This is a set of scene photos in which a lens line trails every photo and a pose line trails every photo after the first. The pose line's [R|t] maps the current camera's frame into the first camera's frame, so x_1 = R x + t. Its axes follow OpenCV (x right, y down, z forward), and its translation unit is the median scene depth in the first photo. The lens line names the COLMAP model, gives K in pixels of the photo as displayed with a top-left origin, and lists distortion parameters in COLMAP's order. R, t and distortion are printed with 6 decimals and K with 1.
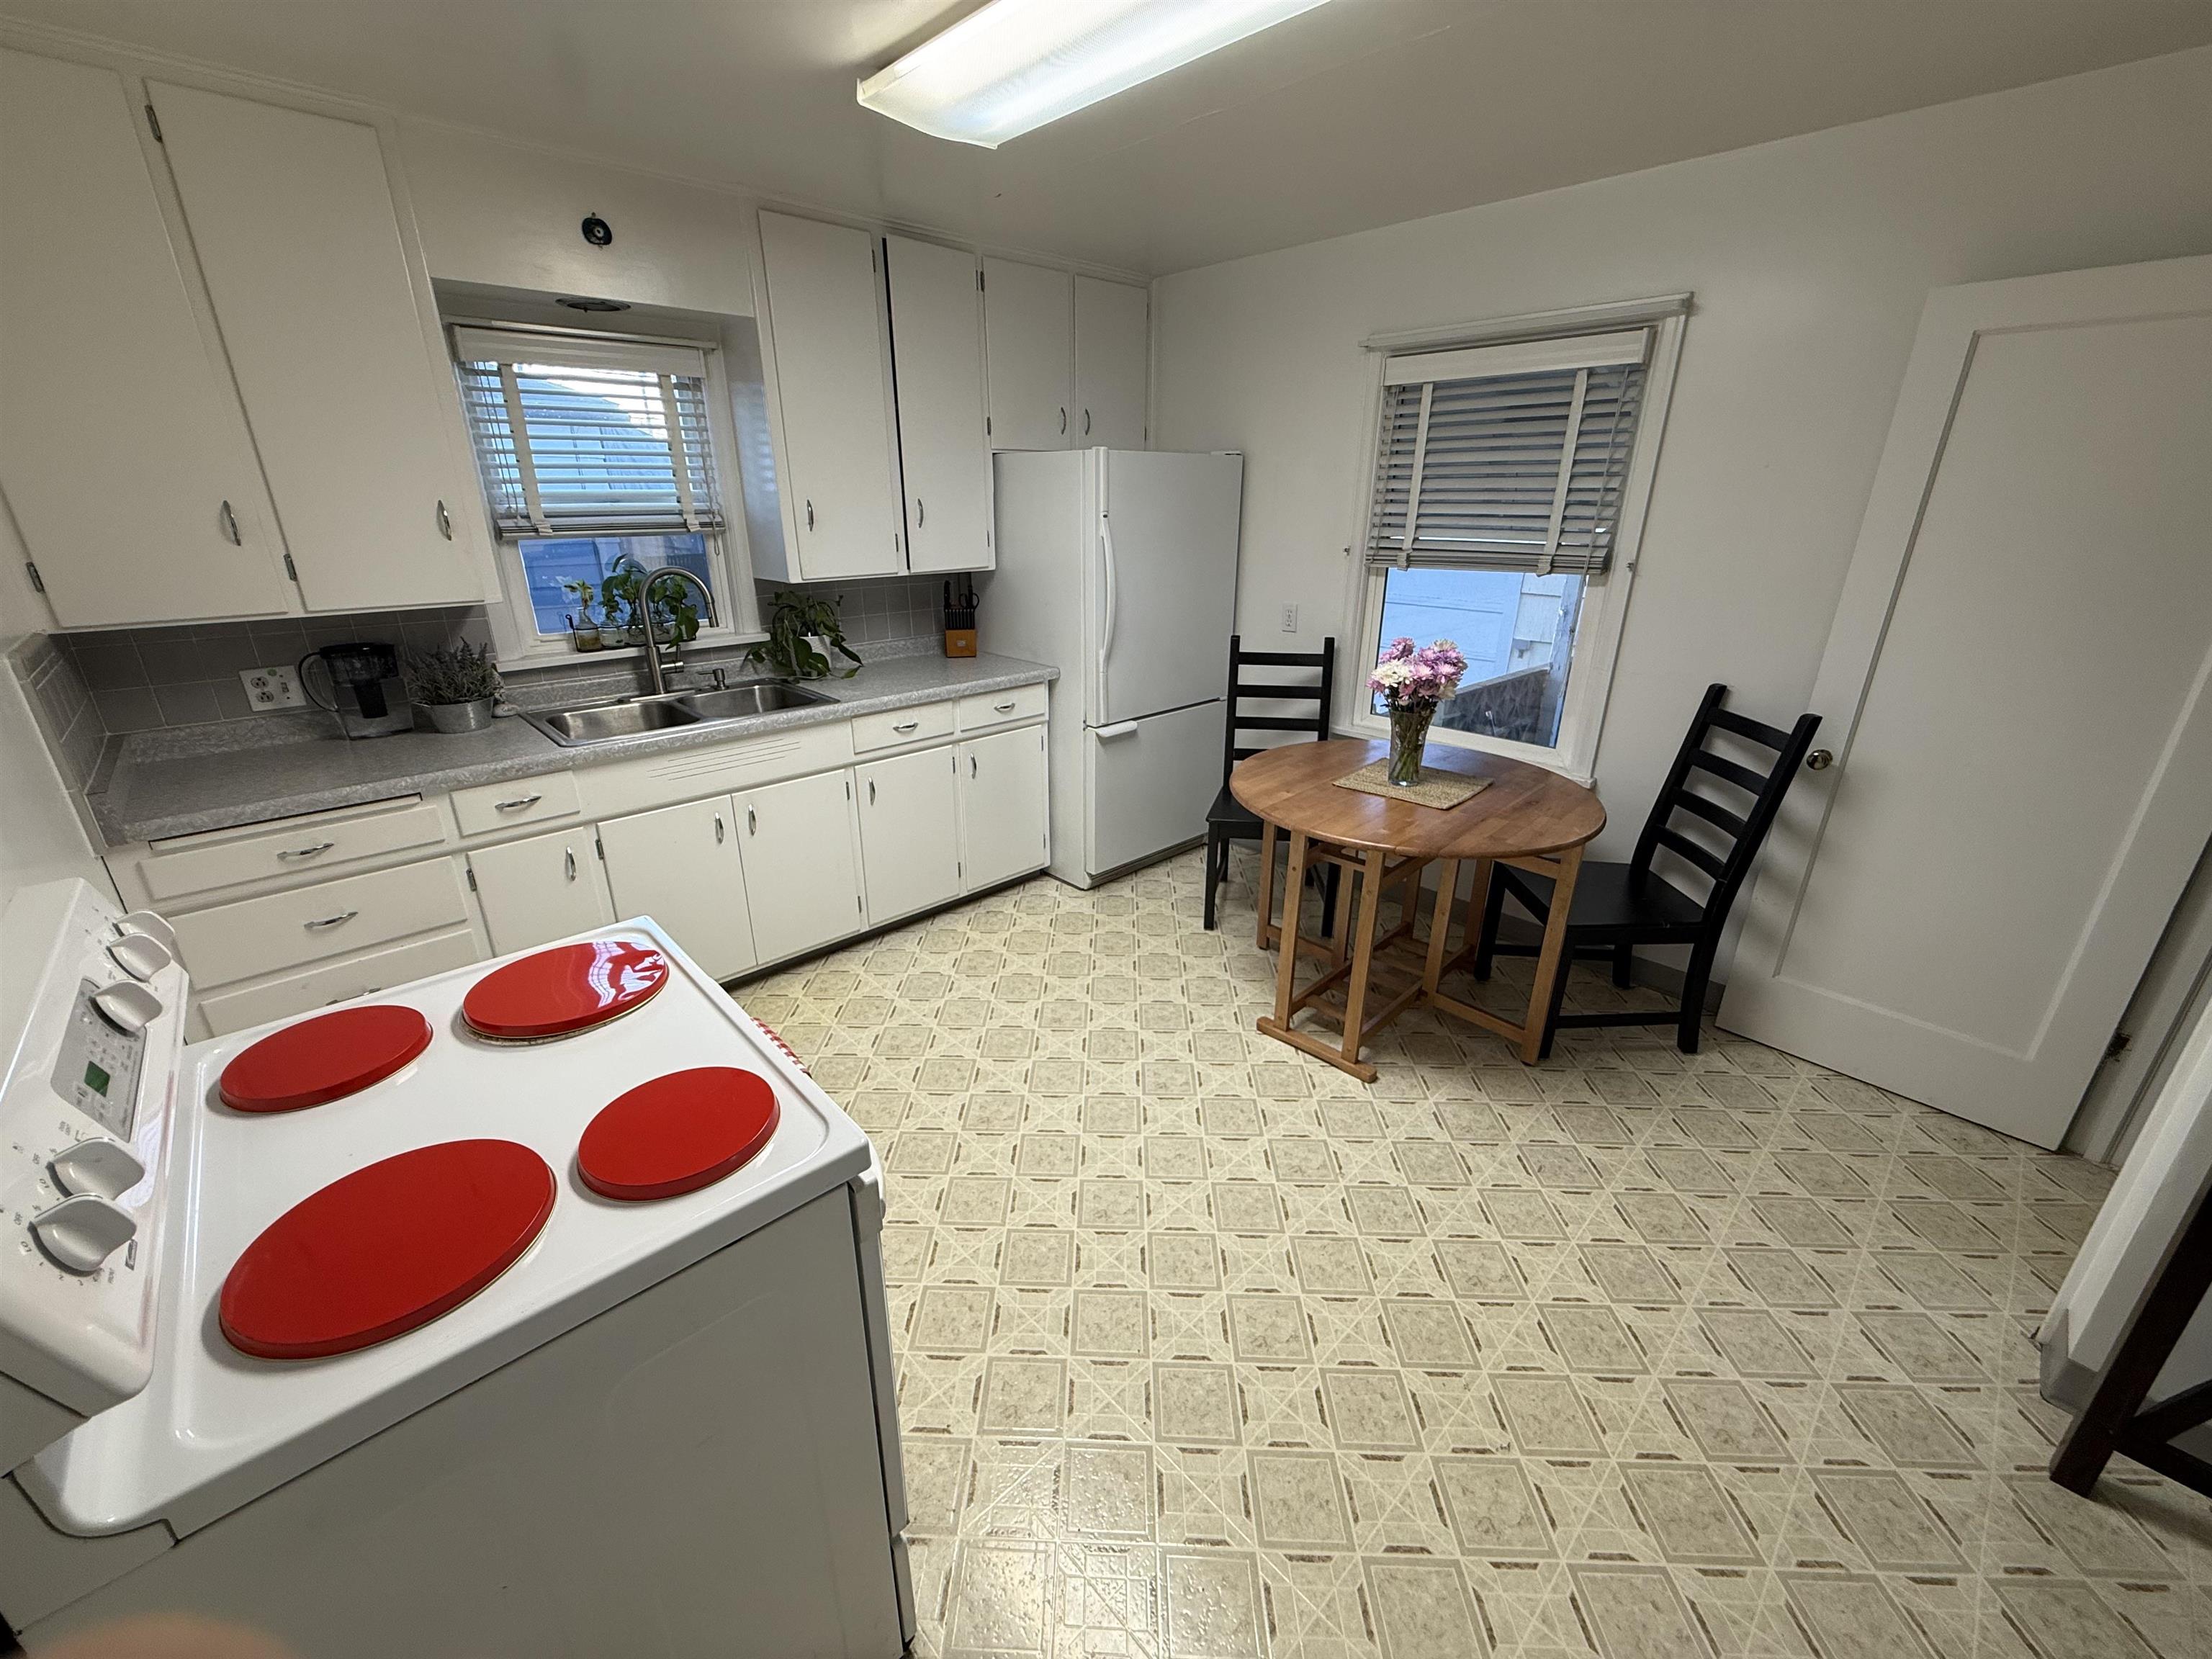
lens RADIAL K [[888.0, 0, 1102.8], [0, 888.0, 831.6], [0, 0, 1]] dist [0.001277, 0.000288]
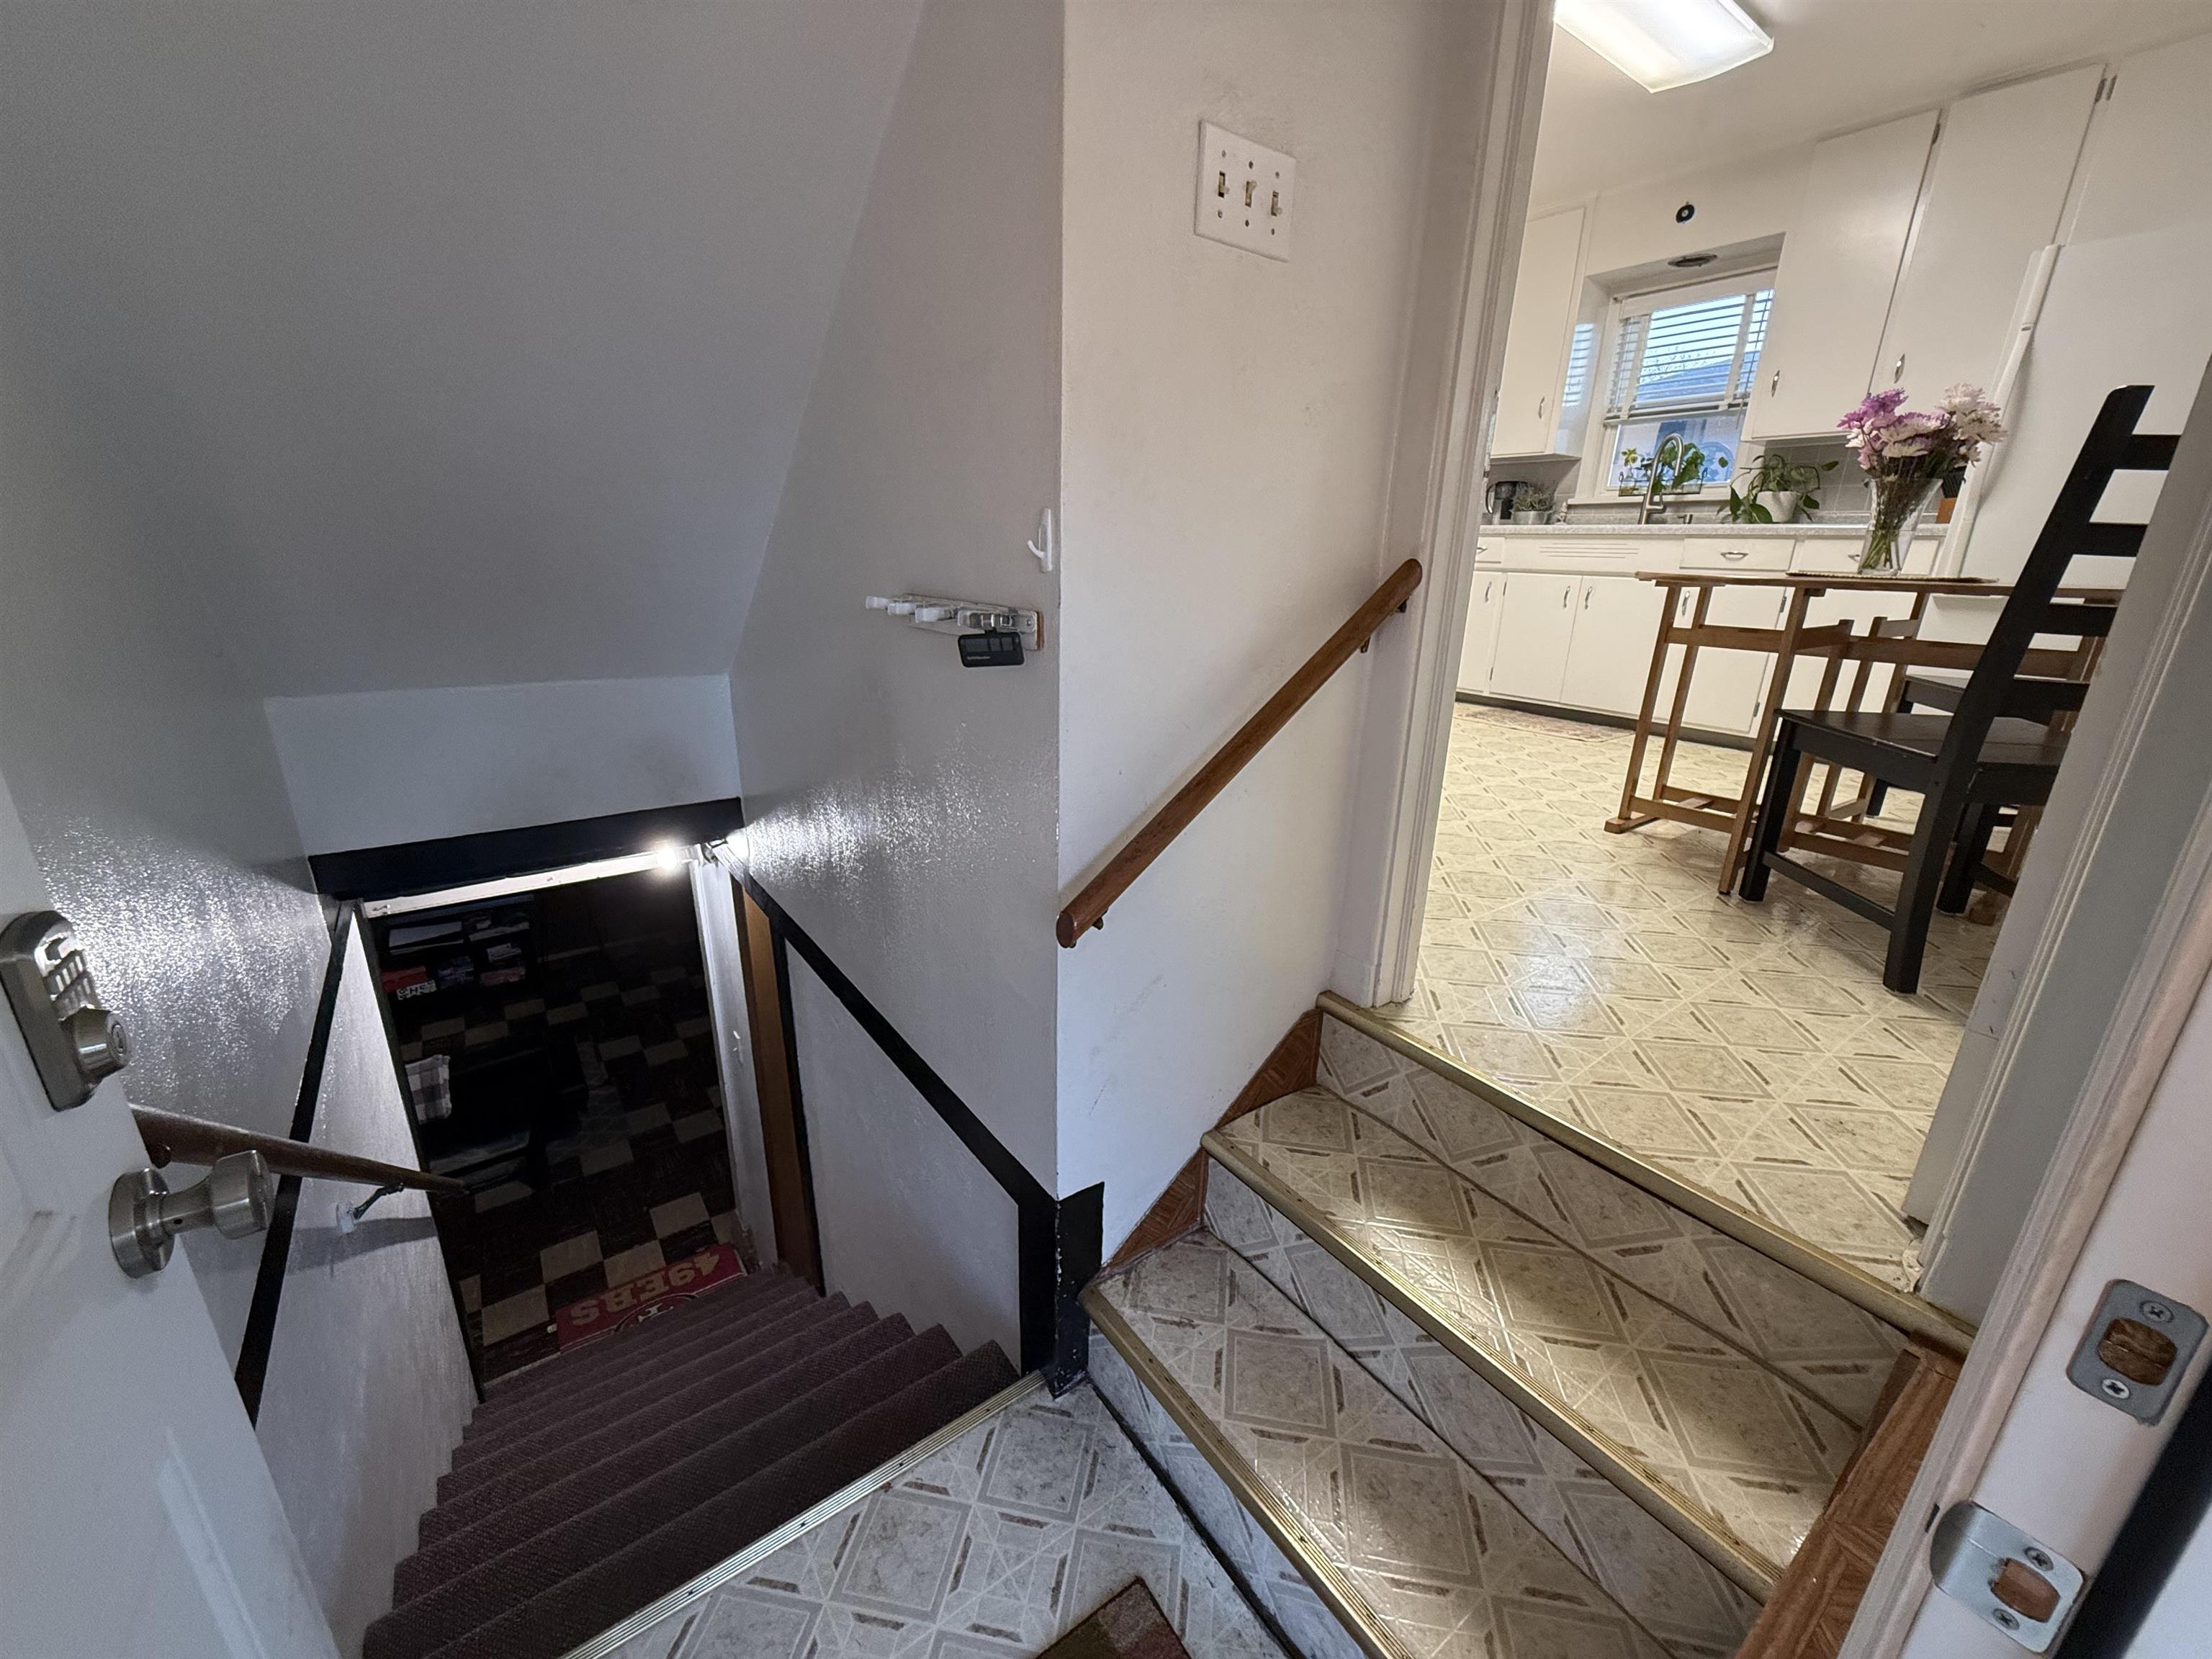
lens RADIAL K [[888.0, 0, 1103.6], [0, 888.0, 833.6], [0, 0, 1]] dist [0.001277, 0.000288]
pose [[-0.122062, 0.308345, -0.943411, 1.389610], [-0.369765, 0.867965, 0.331528, 0.155191], [0.921072, 0.389308, 0.008070, 0.437017]]
